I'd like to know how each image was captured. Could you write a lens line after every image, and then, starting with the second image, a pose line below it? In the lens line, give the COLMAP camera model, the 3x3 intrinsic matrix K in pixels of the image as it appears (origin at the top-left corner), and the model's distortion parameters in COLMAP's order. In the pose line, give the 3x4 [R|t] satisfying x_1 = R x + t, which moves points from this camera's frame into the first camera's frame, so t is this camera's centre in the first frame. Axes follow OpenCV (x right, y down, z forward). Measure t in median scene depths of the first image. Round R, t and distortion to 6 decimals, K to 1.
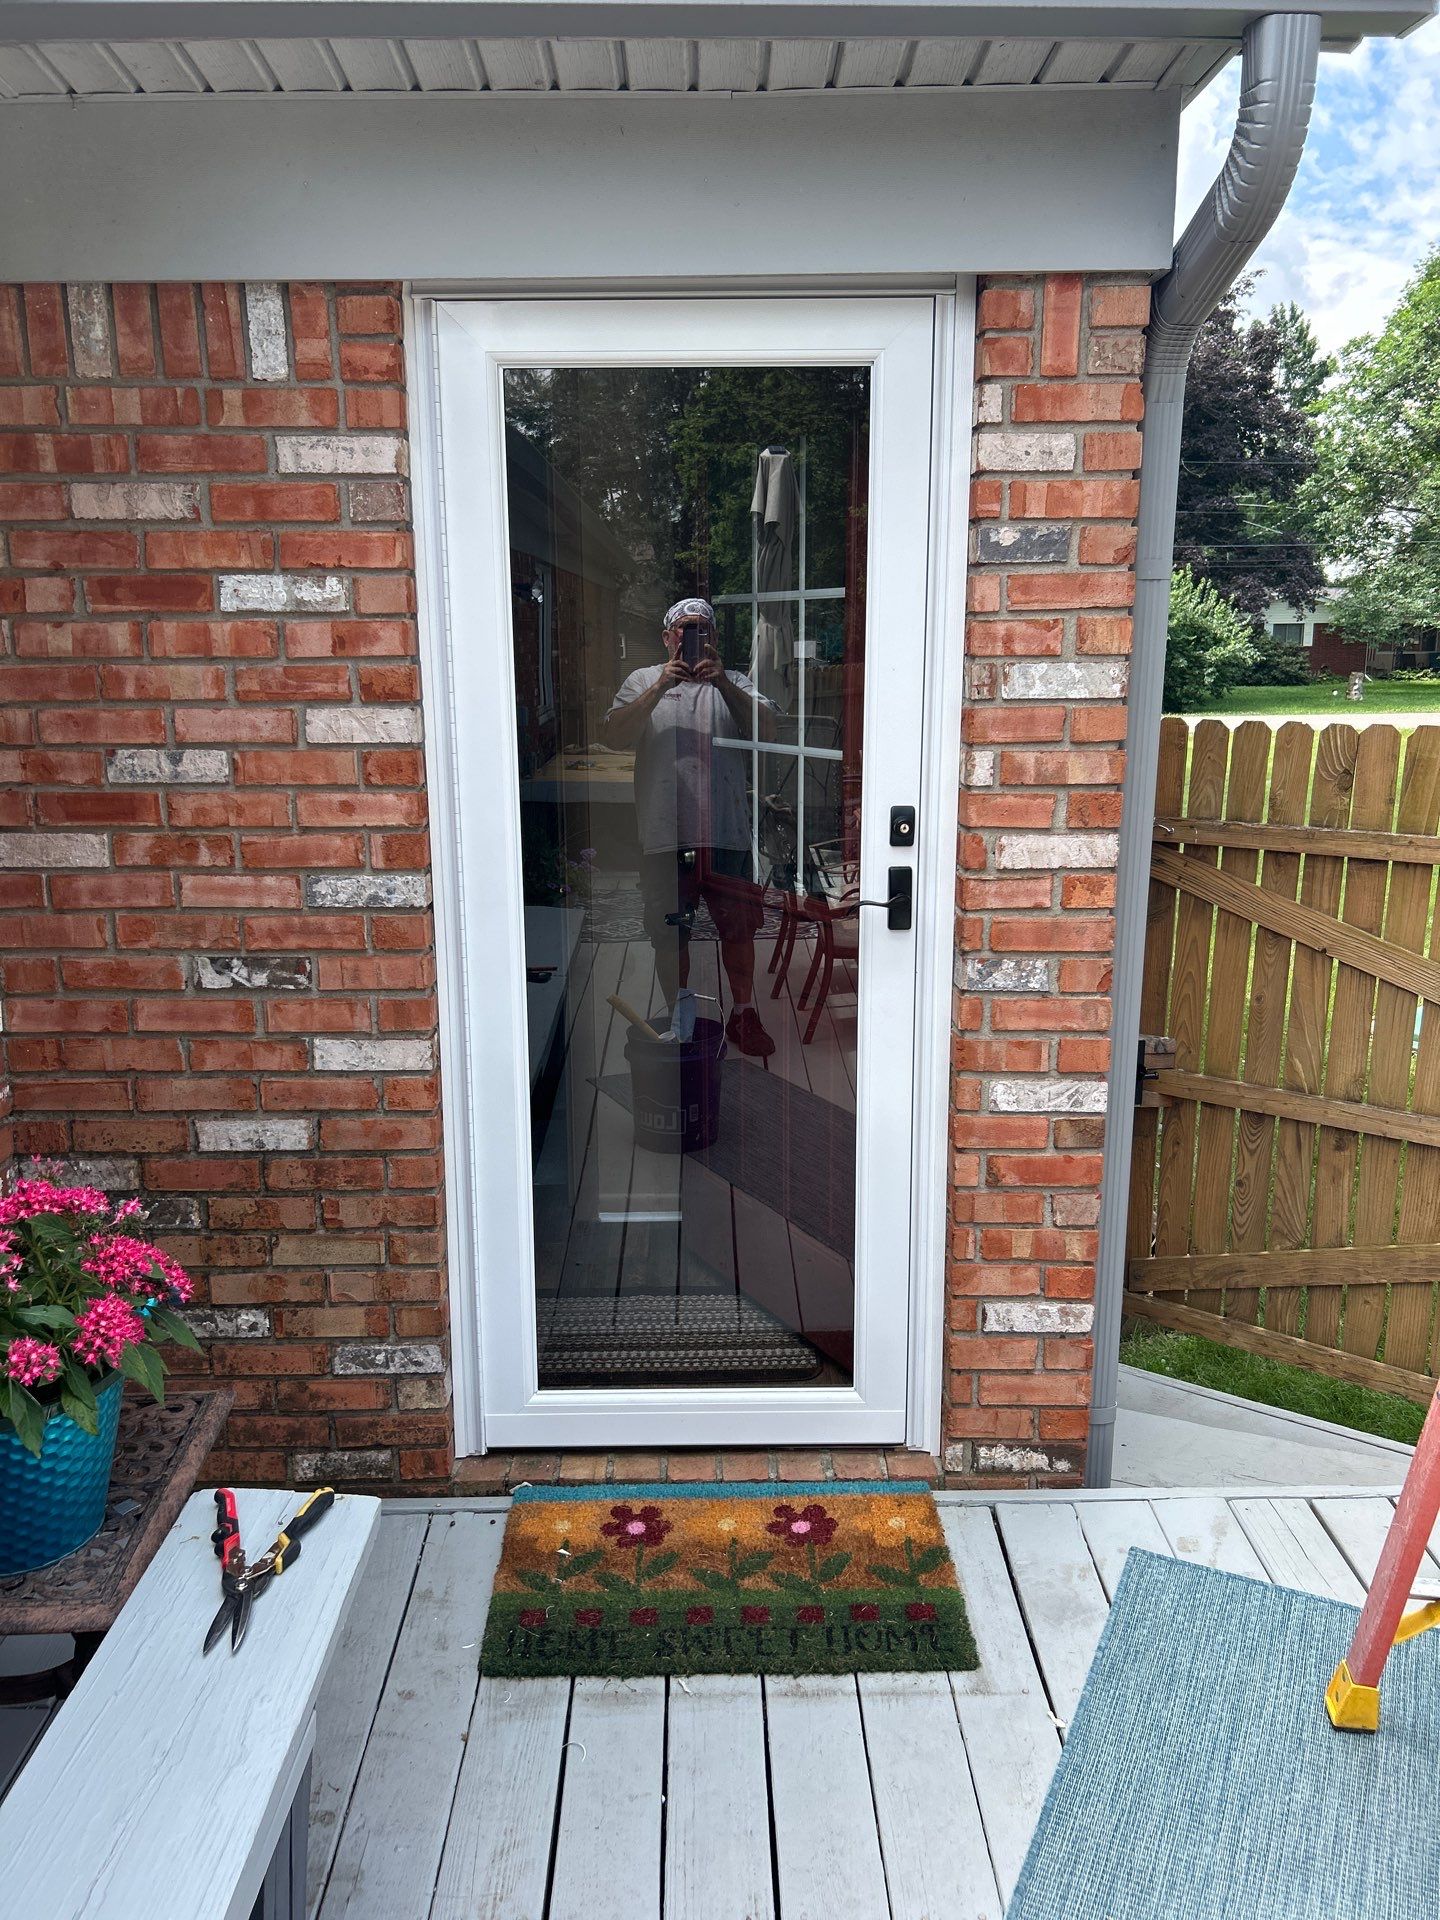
lens RADIAL K [[1443.8, 0, 711.9], [0, 1443.8, 946.2], [0, 0, 1]] dist [0.027750, -0.045381]
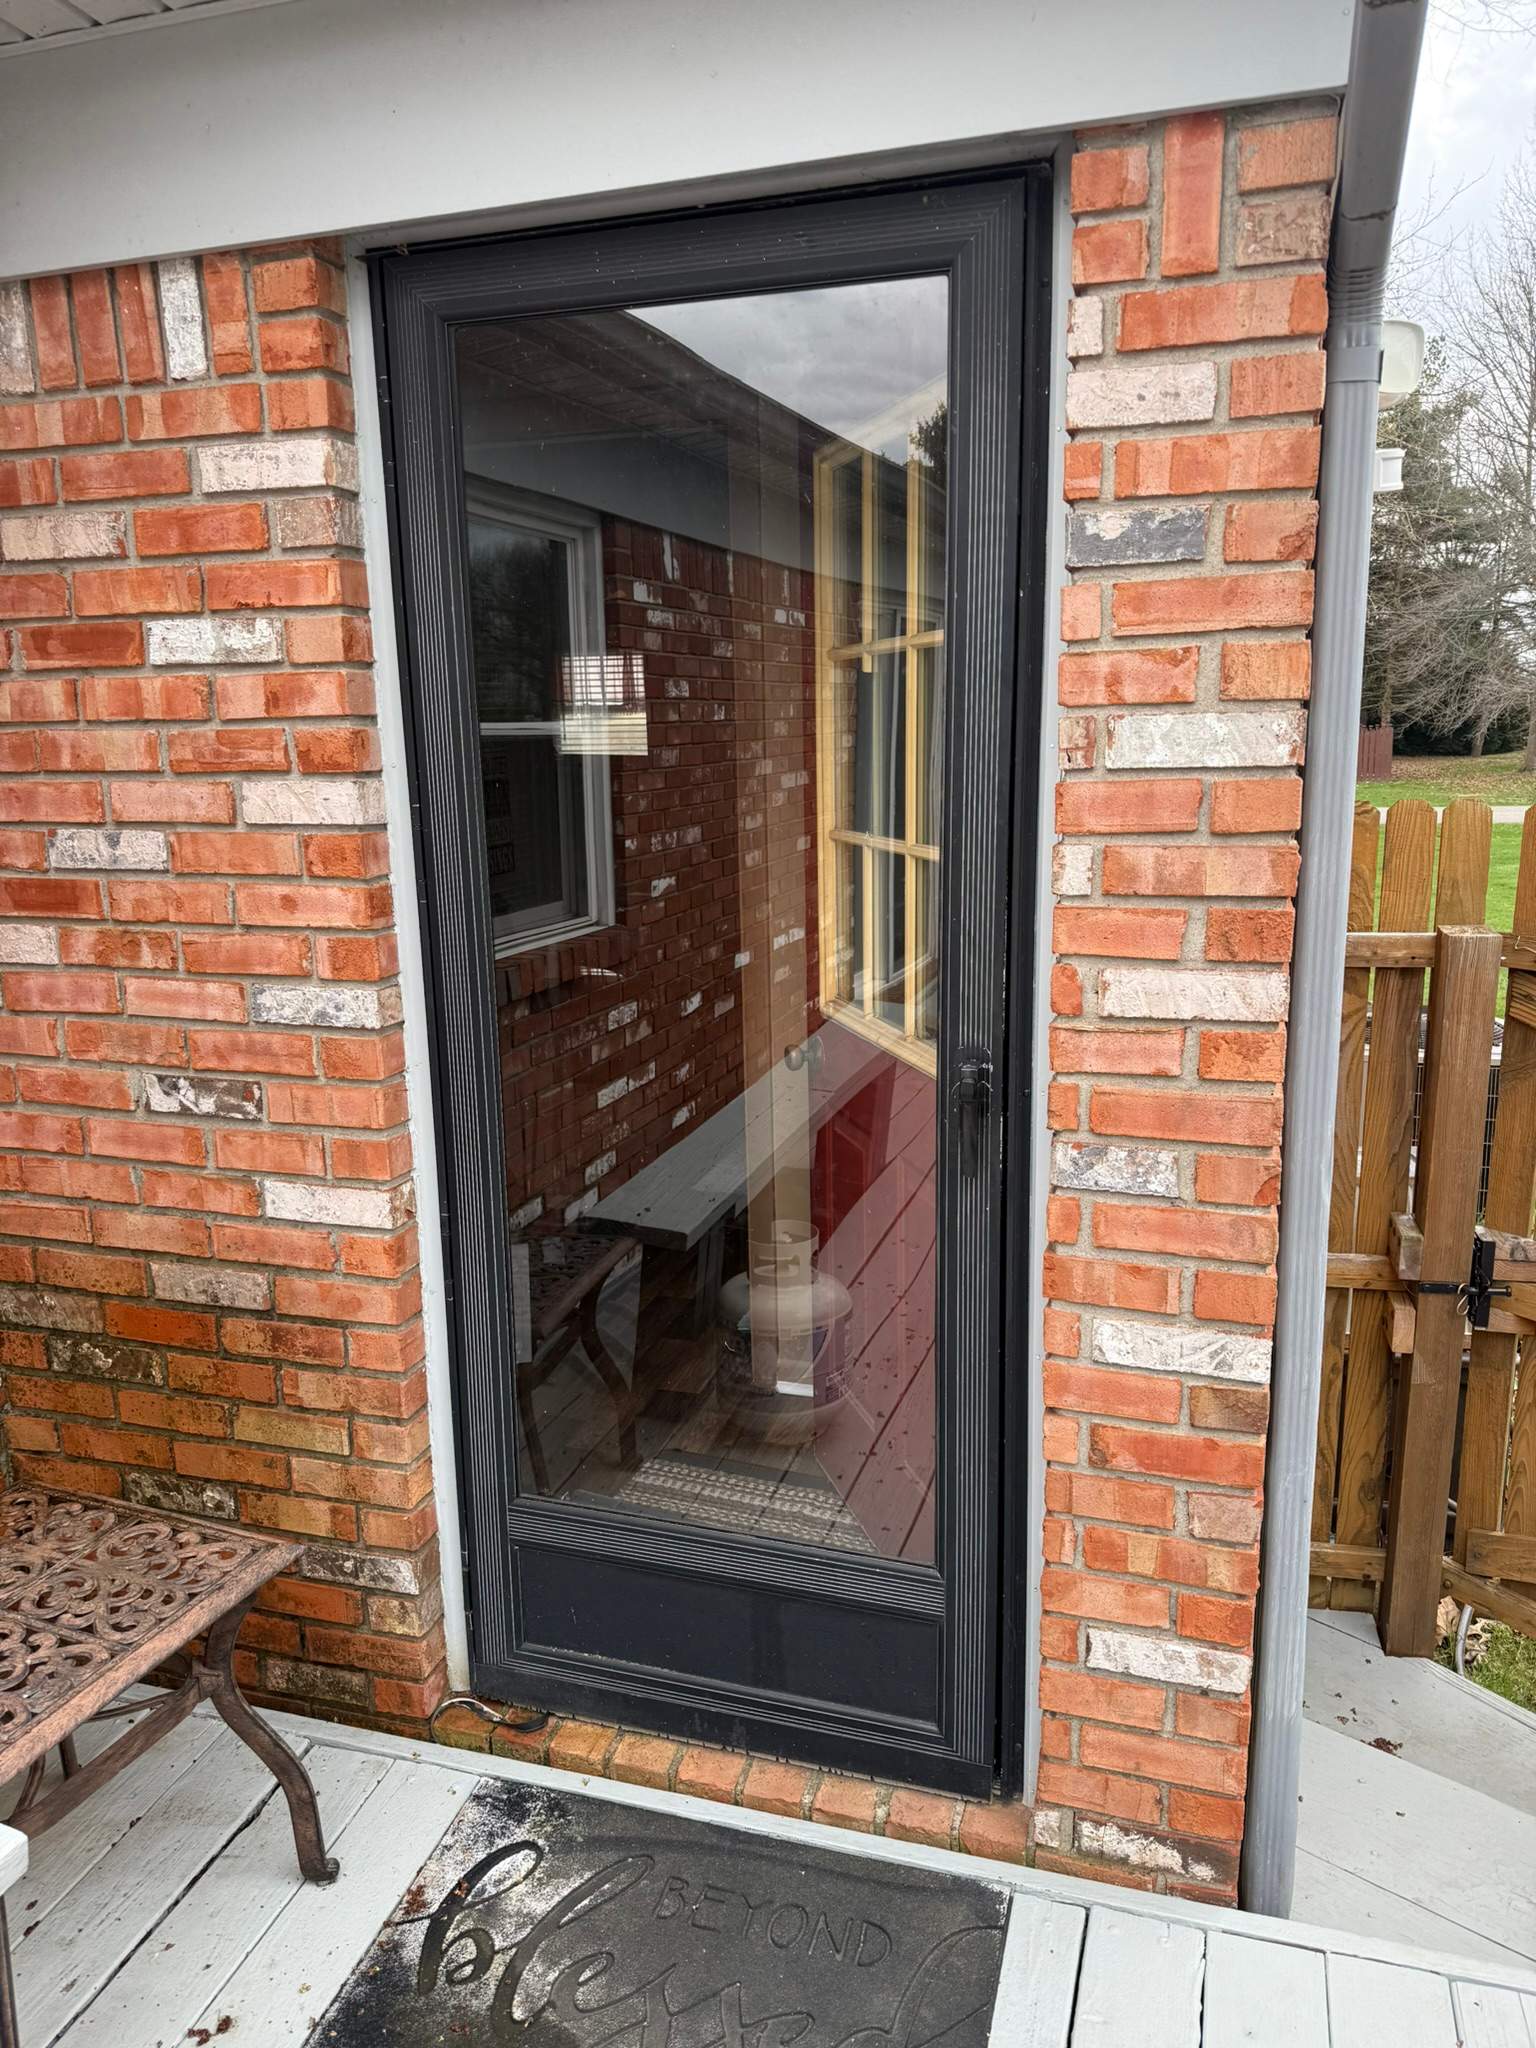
lens RADIAL K [[1455.0, 0, 785.5], [0, 1455.0, 1031.8], [0, 0, 1]] dist [0.017536, -0.033170]
pose [[0.953635, 0.051577, -0.296512, 0.259945], [-0.050058, 0.998665, 0.012716, -0.047384], [0.296772, 0.002716, 0.954944, 0.296488]]
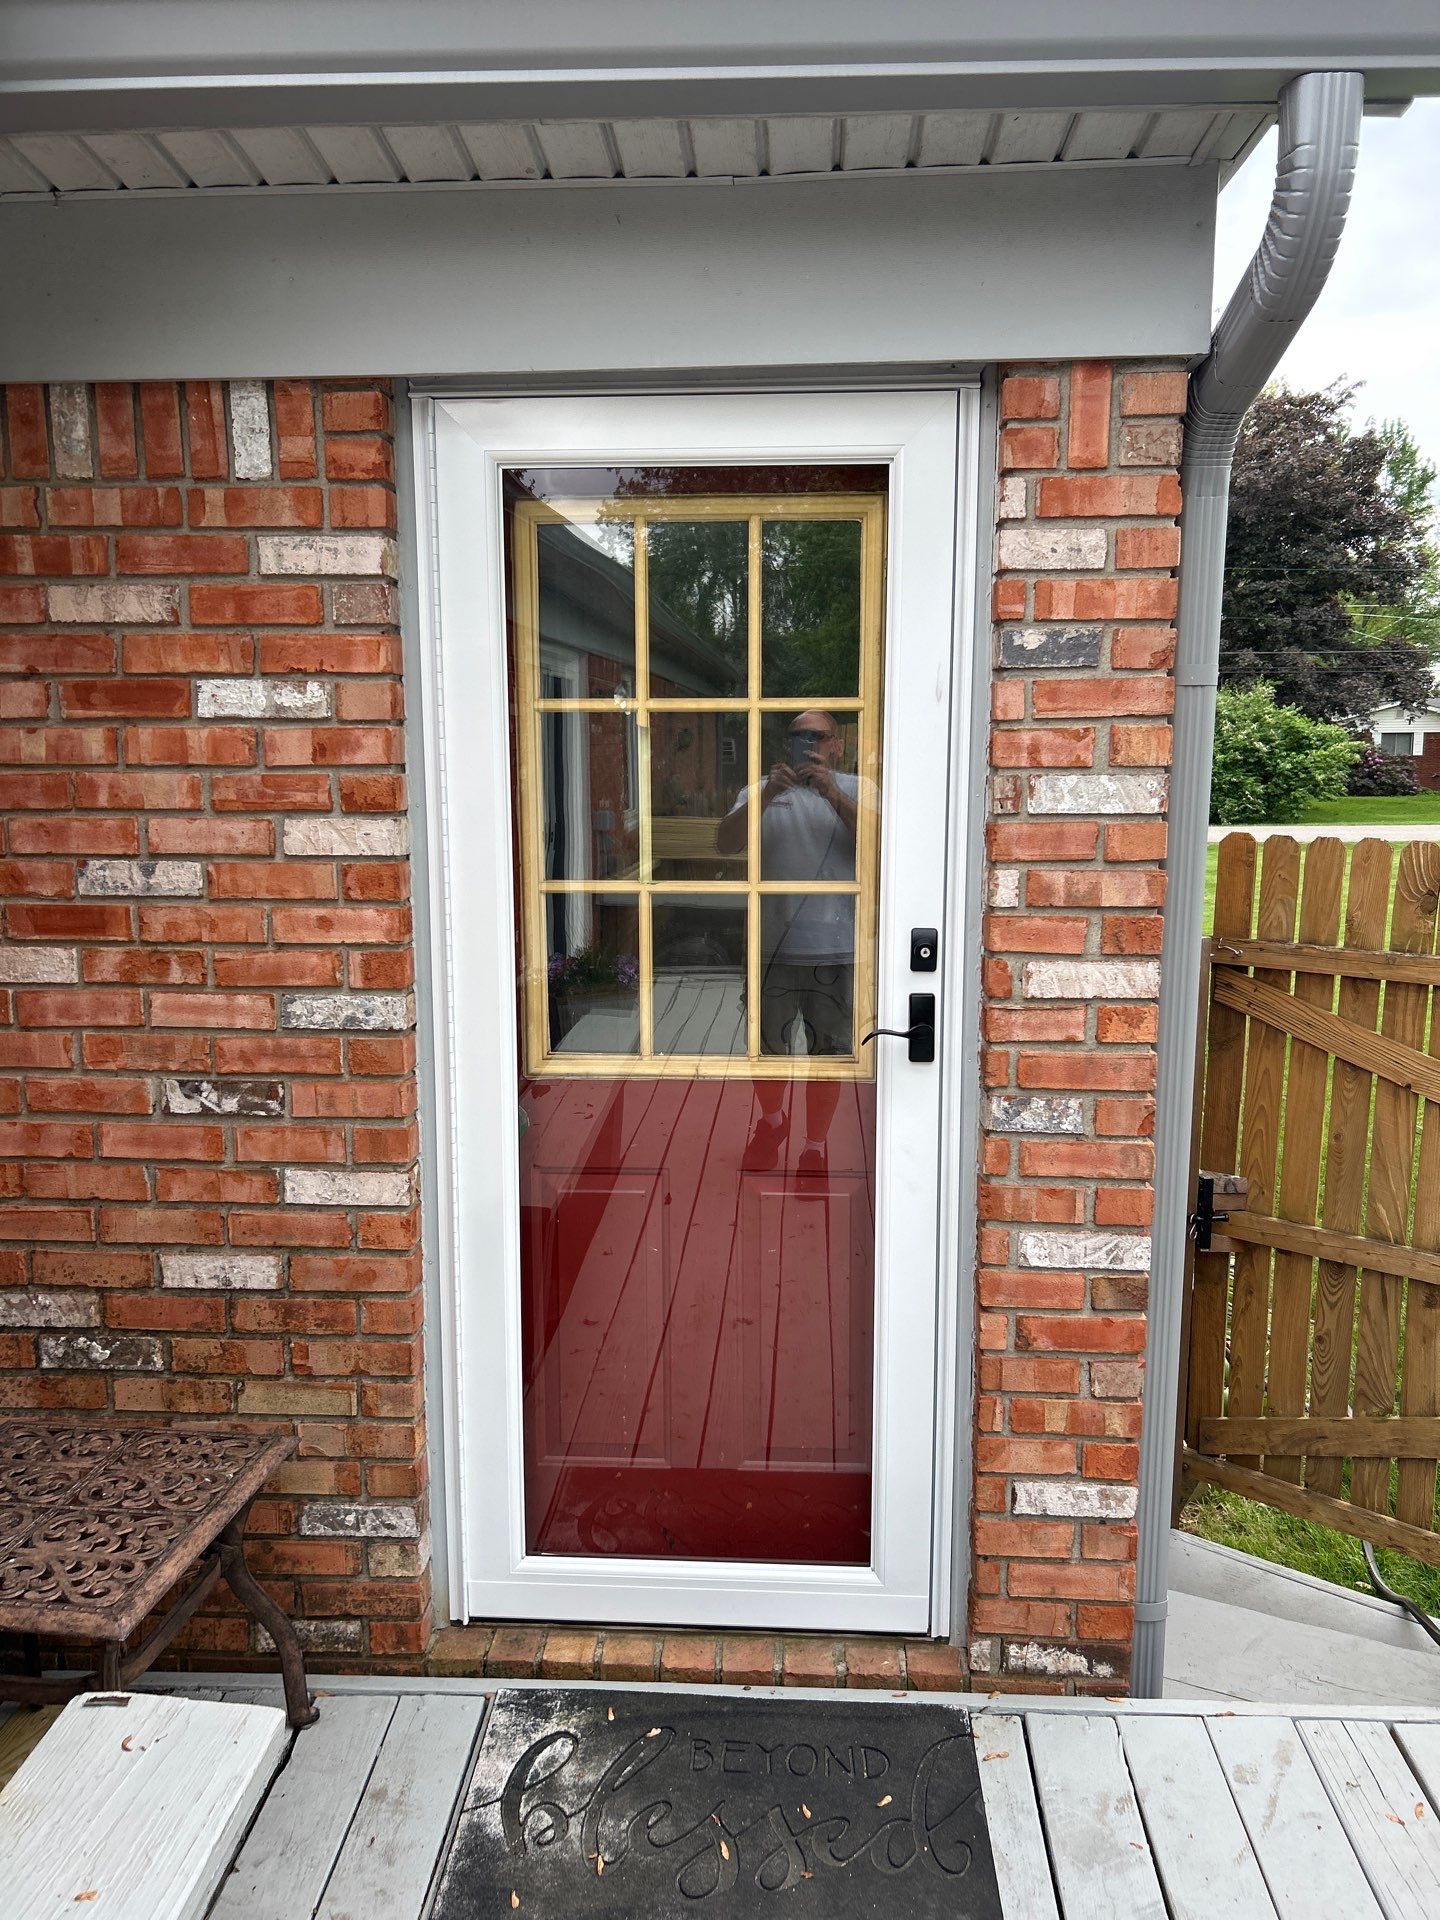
lens RADIAL K [[1443.8, 0, 719.0], [0, 1443.8, 954.8], [0, 0, 1]] dist [0.027750, -0.045381]
pose [[0.997981, 0.012557, -0.062266, 0.061817], [-0.016580, 0.997778, -0.064523, -0.018865], [0.061318, 0.065425, 0.995972, 0.079870]]
